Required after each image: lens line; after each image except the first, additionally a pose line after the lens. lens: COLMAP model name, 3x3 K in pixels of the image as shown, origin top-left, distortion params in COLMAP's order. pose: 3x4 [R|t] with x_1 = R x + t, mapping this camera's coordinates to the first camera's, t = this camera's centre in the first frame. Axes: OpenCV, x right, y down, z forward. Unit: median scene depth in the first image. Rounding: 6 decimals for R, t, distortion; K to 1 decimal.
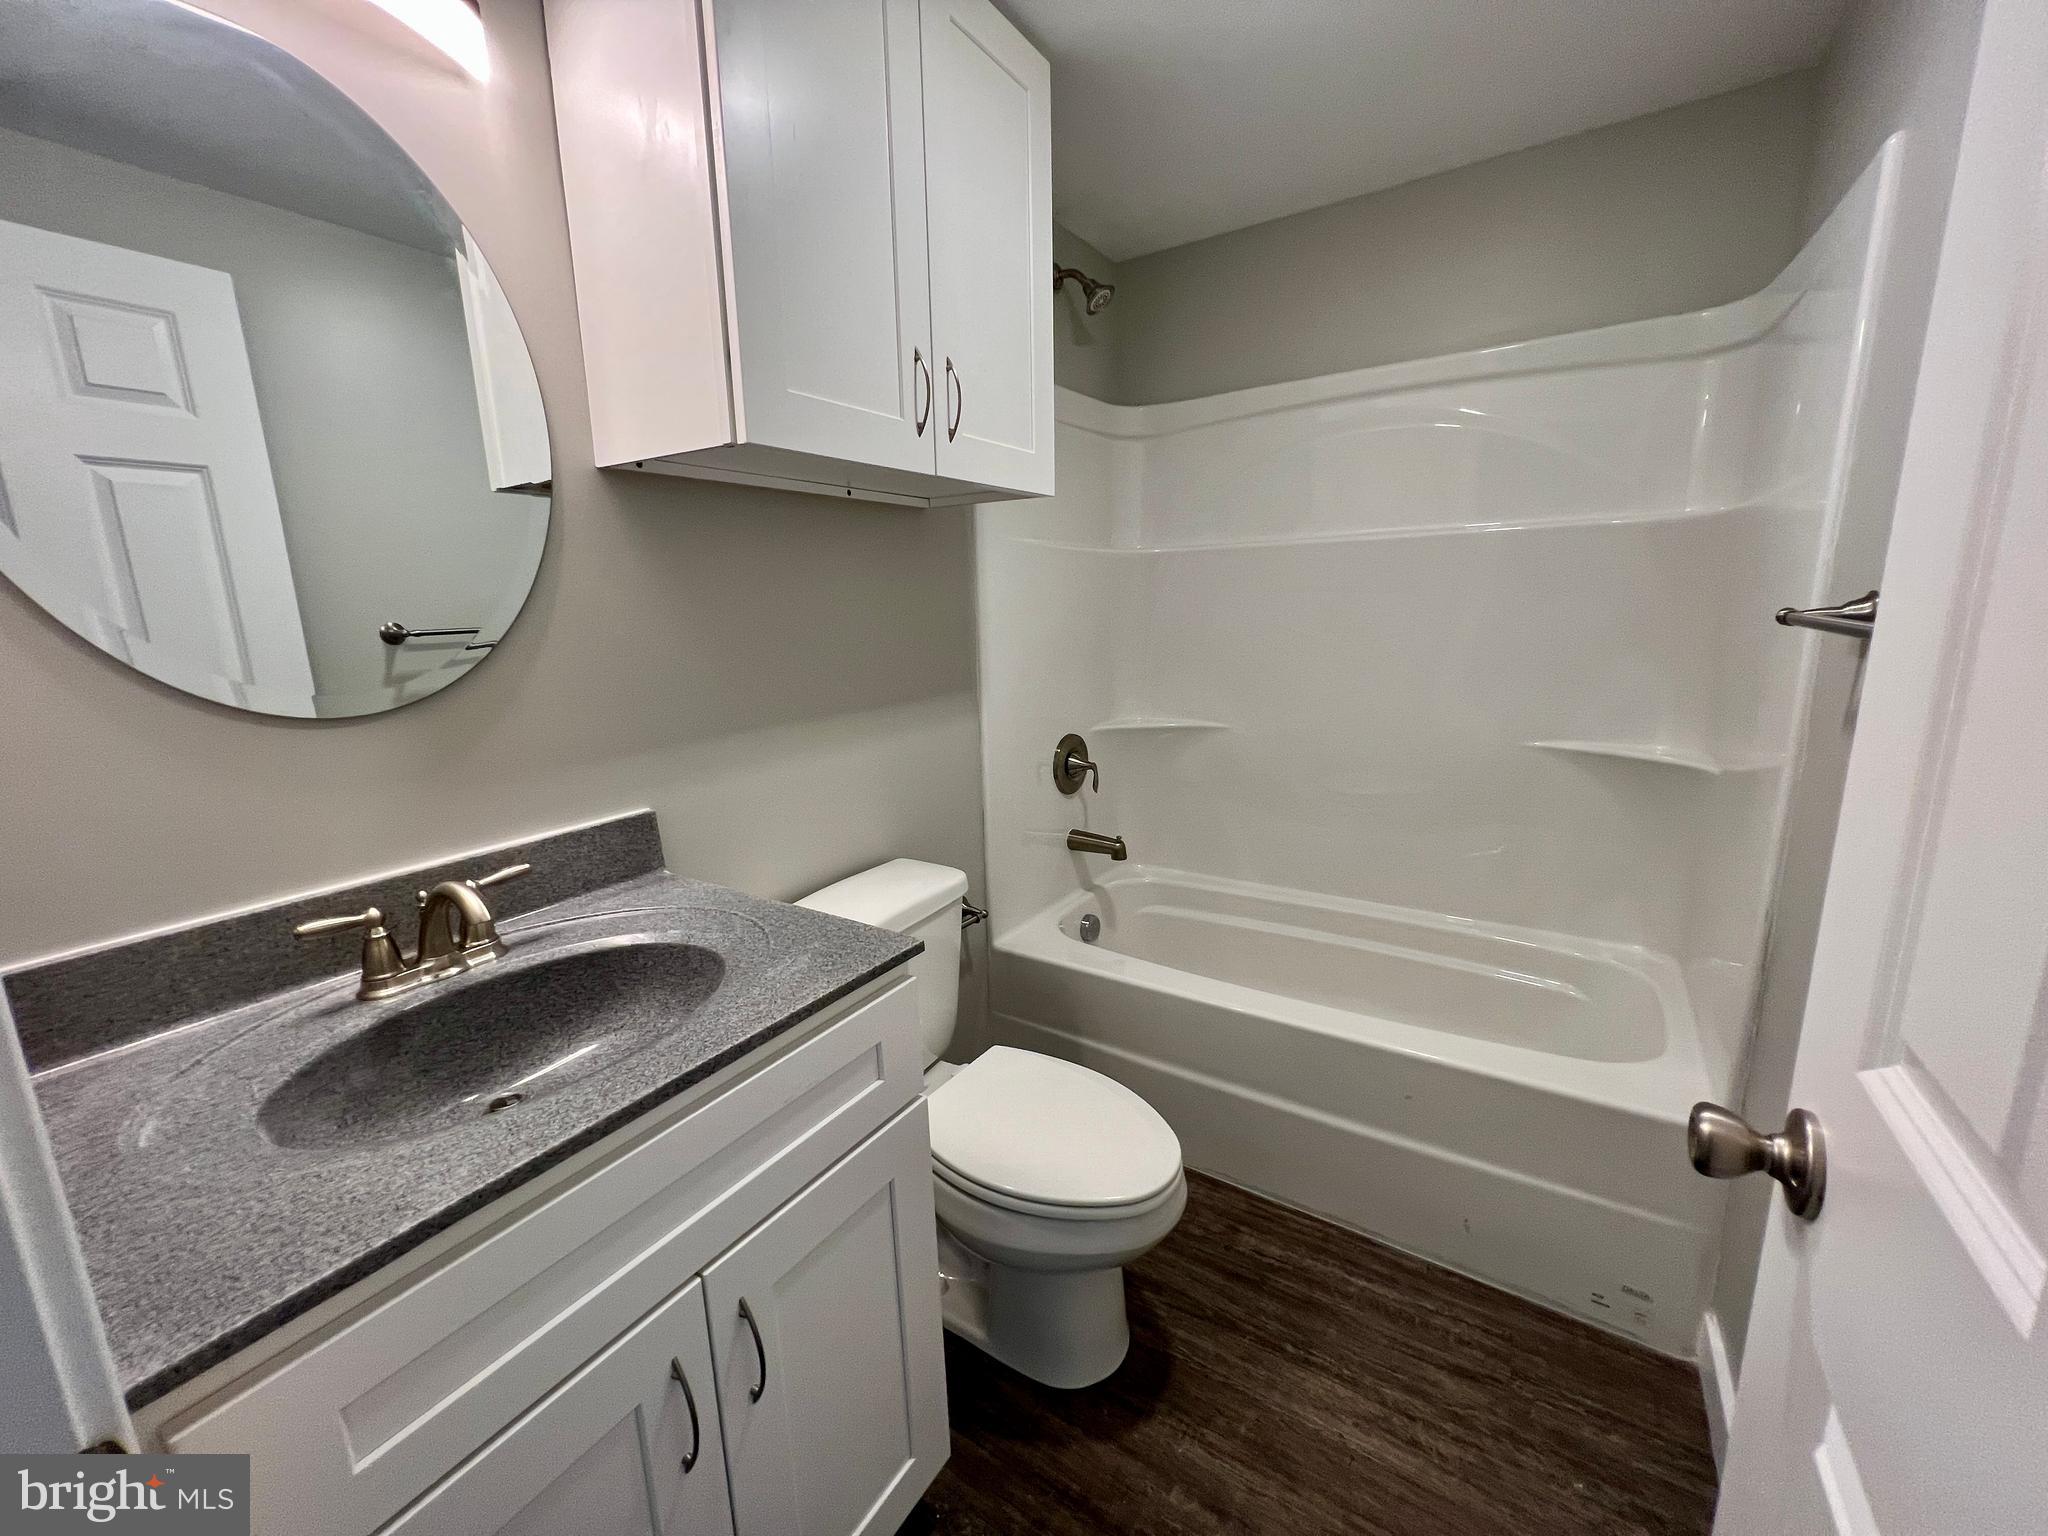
lens RADIAL K [[816.7, 0, 1017.4], [0, 816.7, 763.3], [0, 0, 1]] dist [-0.006127, 0.000675]
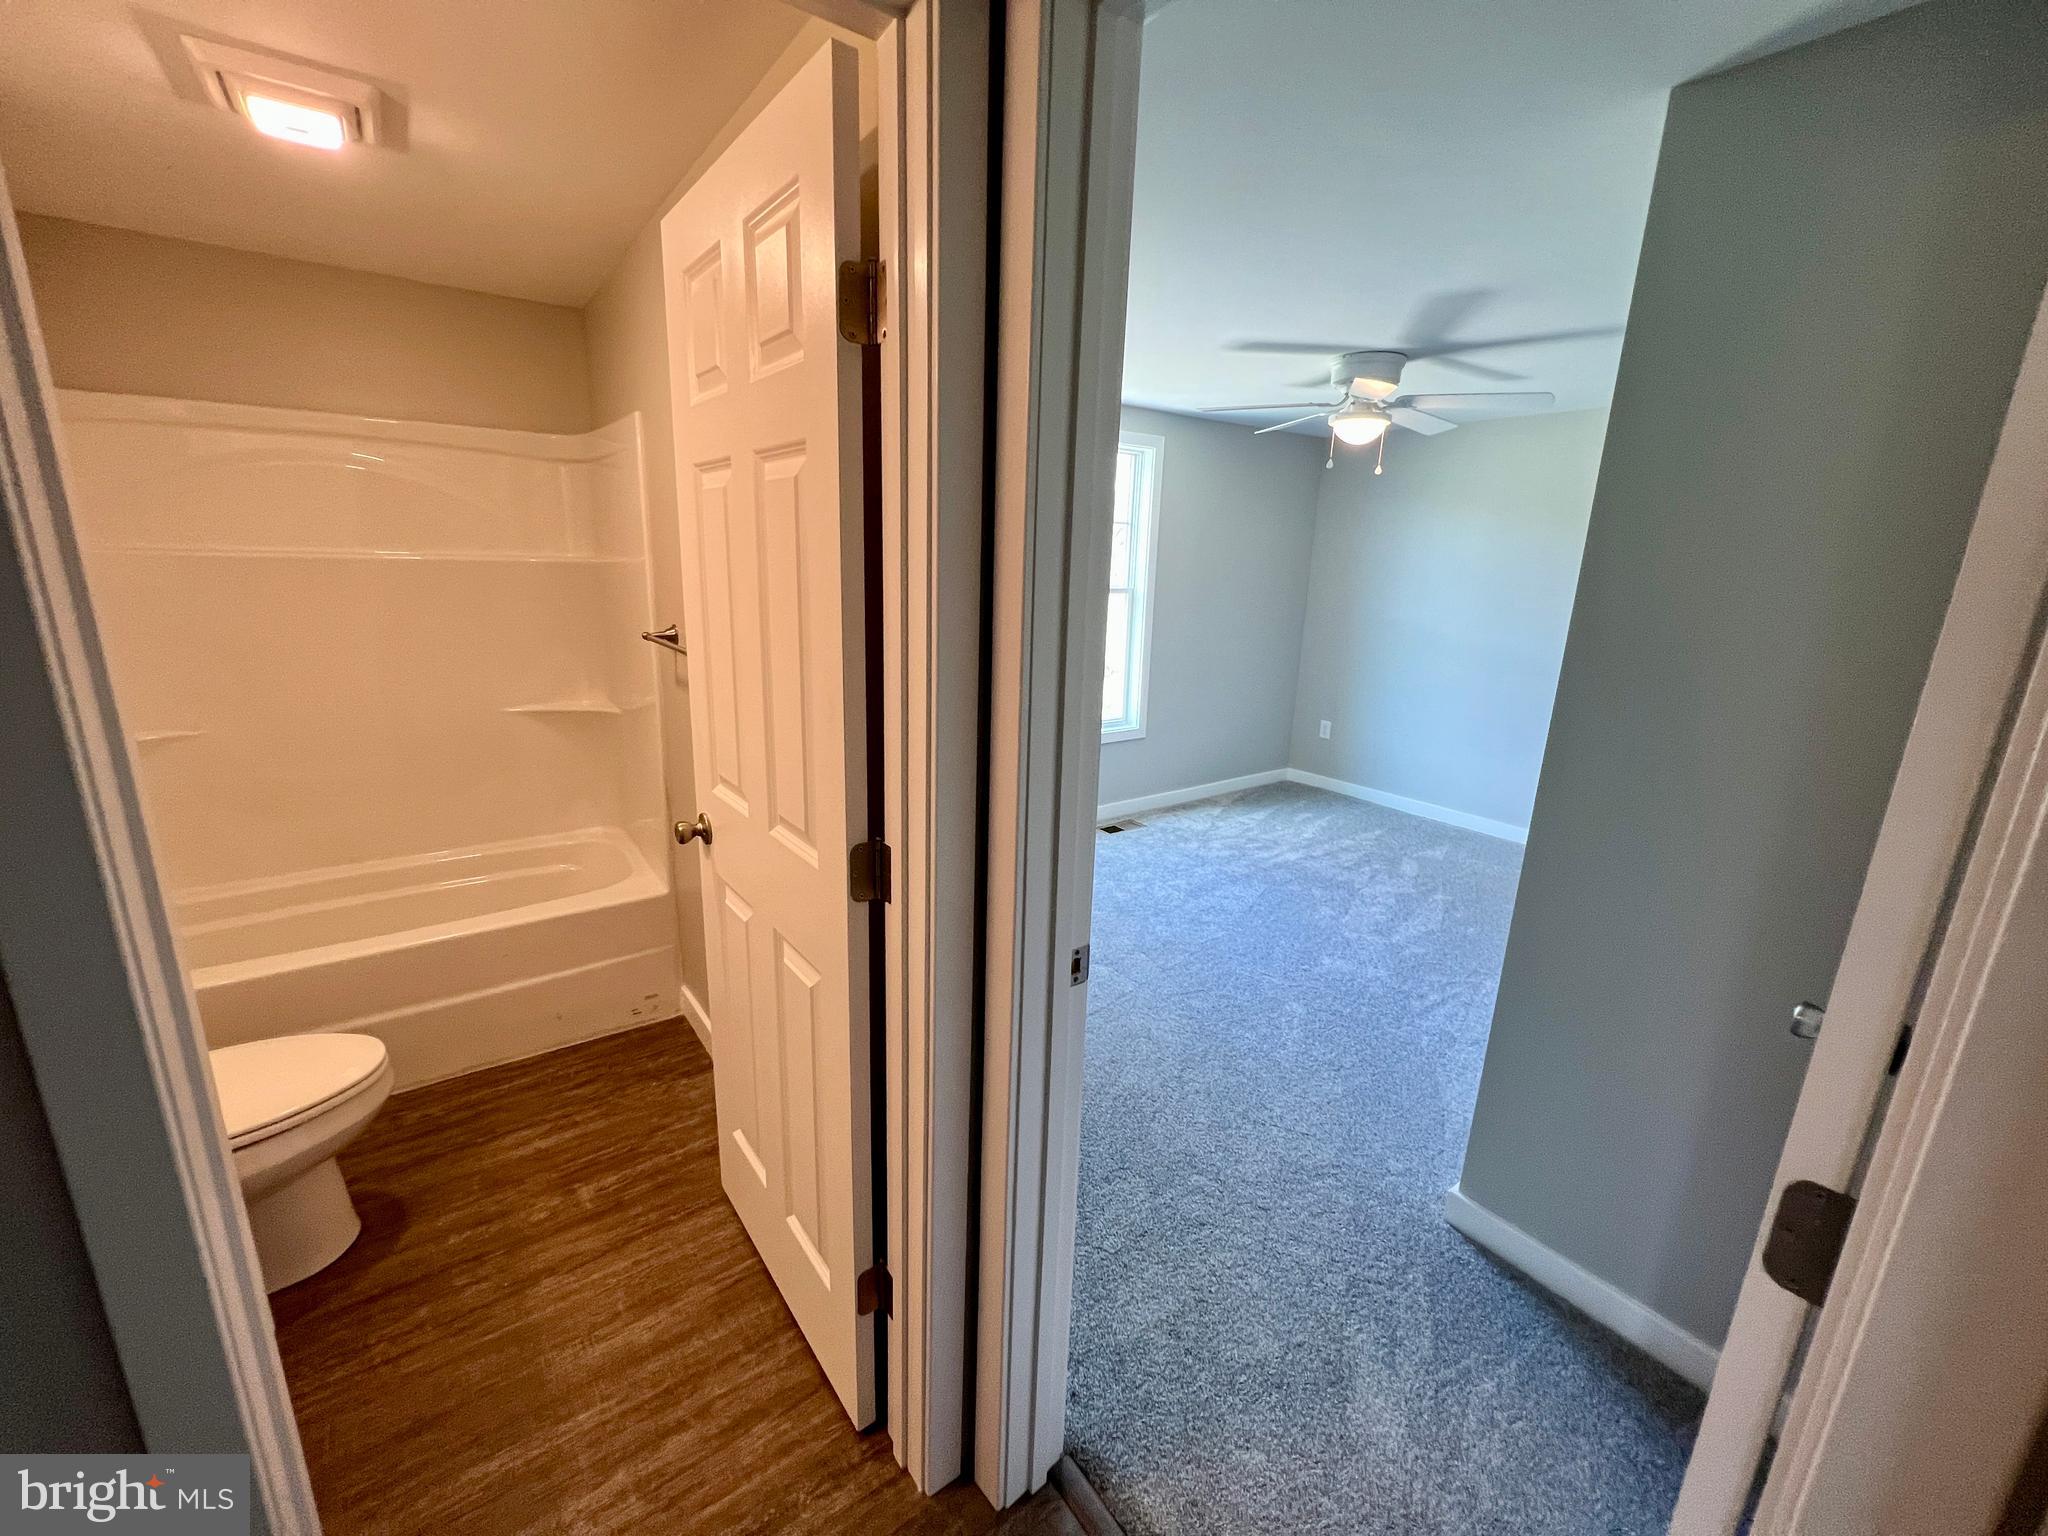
lens RADIAL K [[816.7, 0, 1017.4], [0, 816.7, 763.3], [0, 0, 1]] dist [-0.006127, 0.000675]
pose [[0.340007, -0.189696, 0.921092, -0.486094], [0.146323, 0.978187, 0.147442, -0.014316], [-0.928970, 0.084646, 0.360348, -0.419752]]
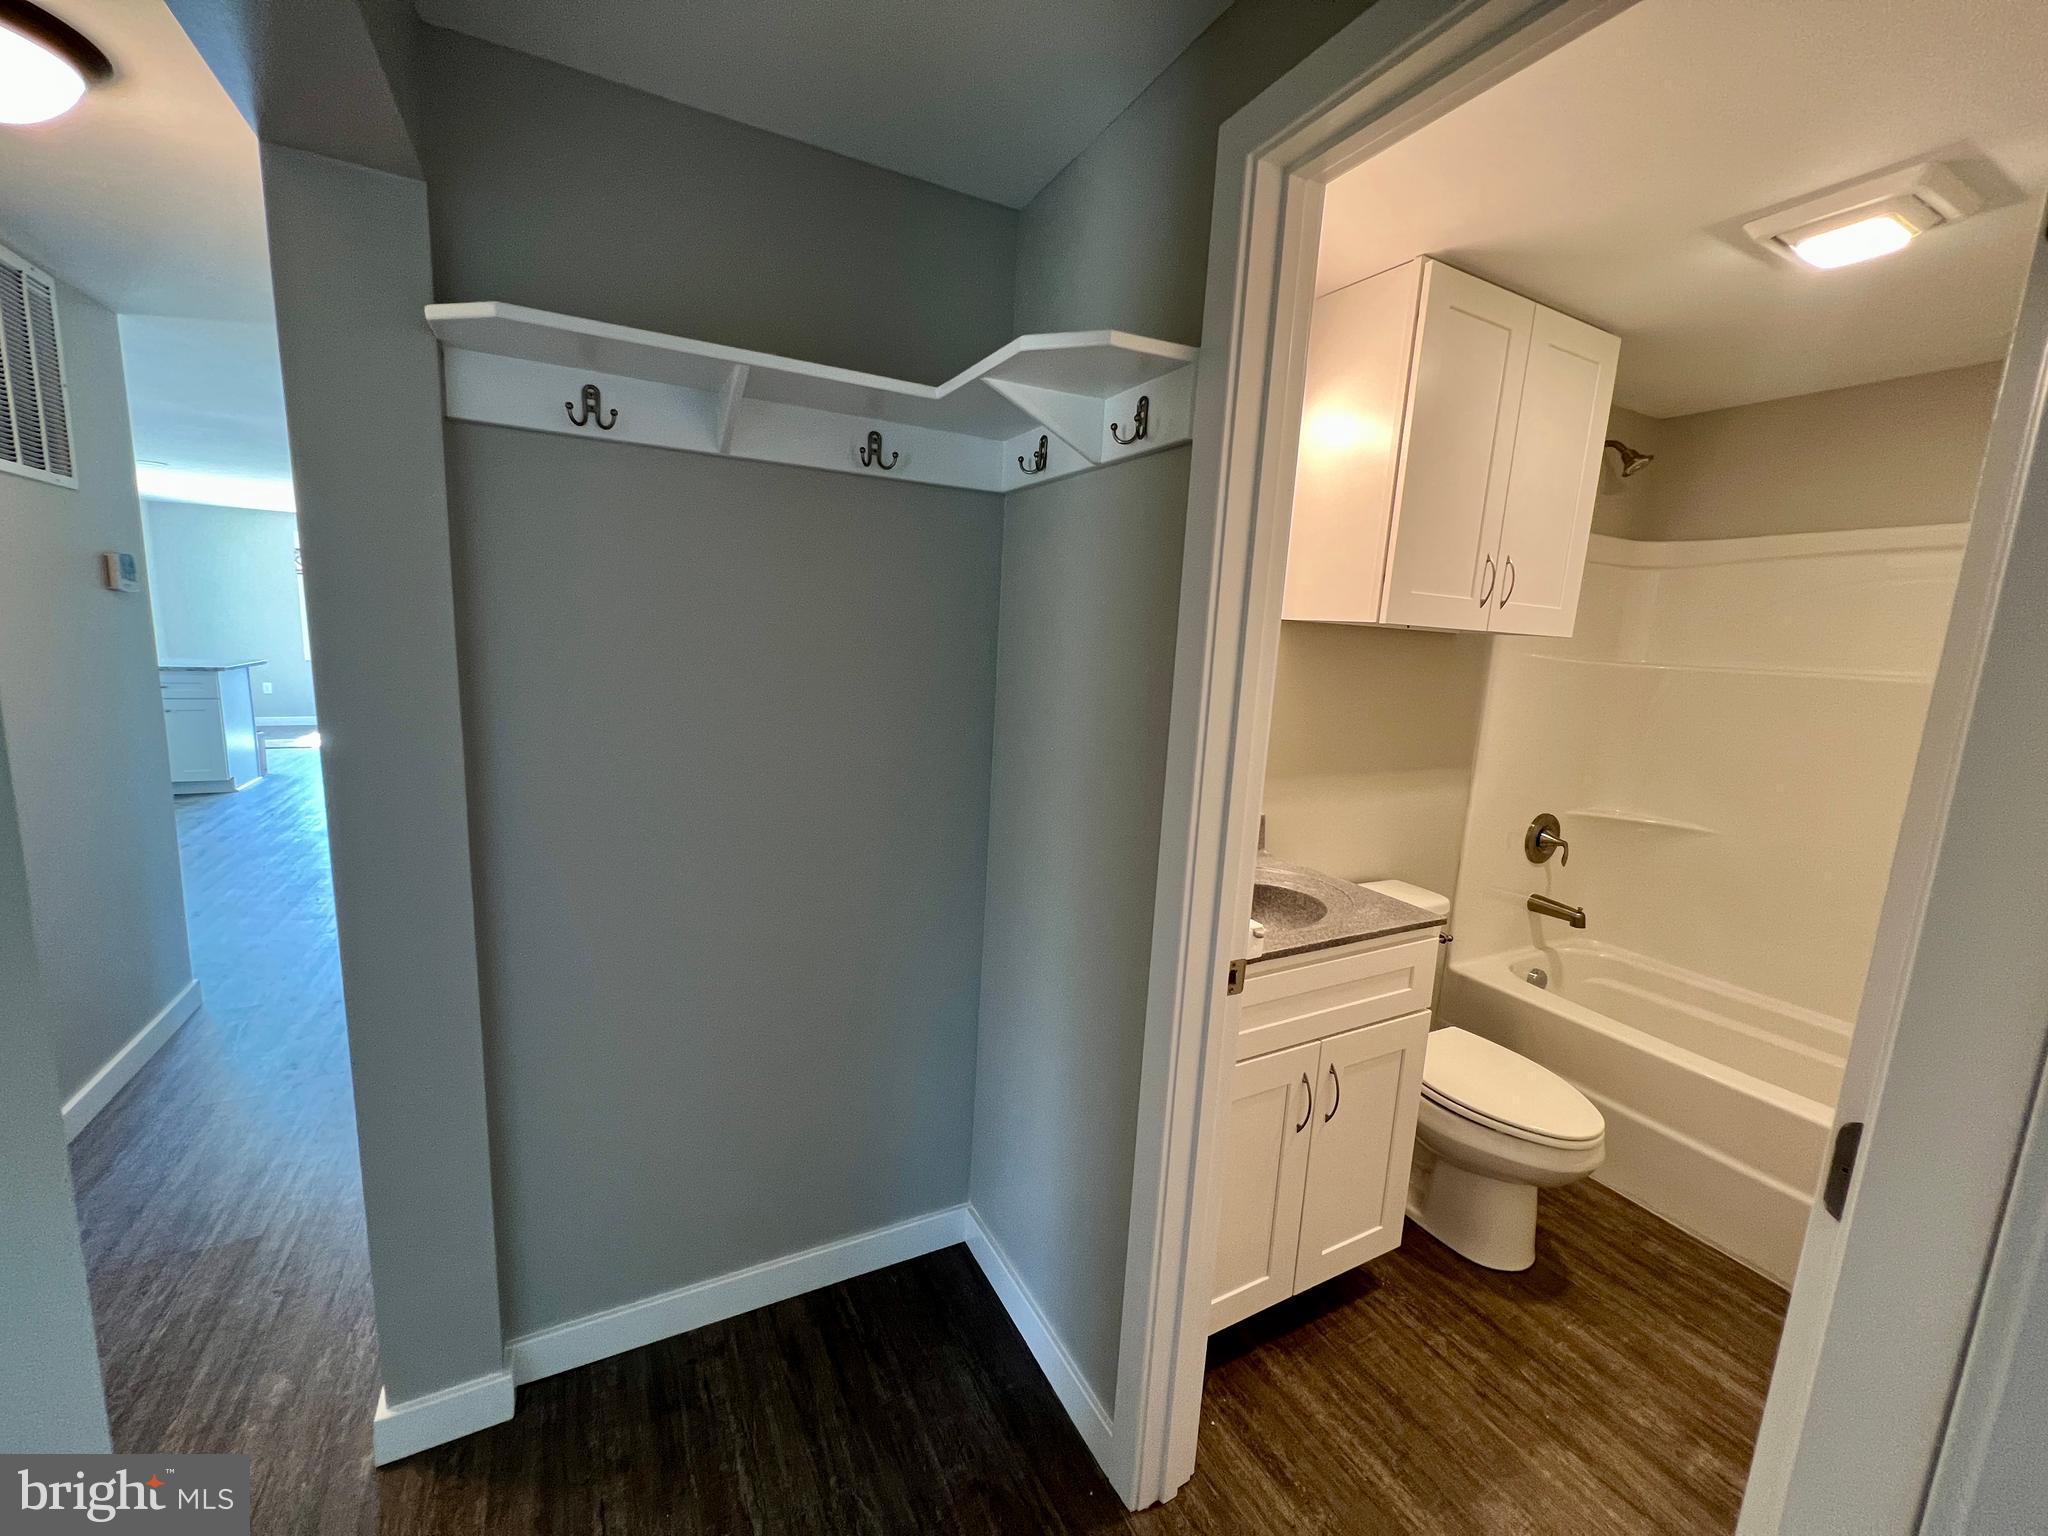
lens RADIAL K [[816.7, 0, 1017.4], [0, 816.7, 763.3], [0, 0, 1]] dist [-0.006127, 0.000675]
pose [[0.872993, 0.148775, -0.464488, -0.097555], [-0.168049, 0.985779, -0.000099, 0.031307], [0.457867, 0.078144, 0.885580, -0.590475]]
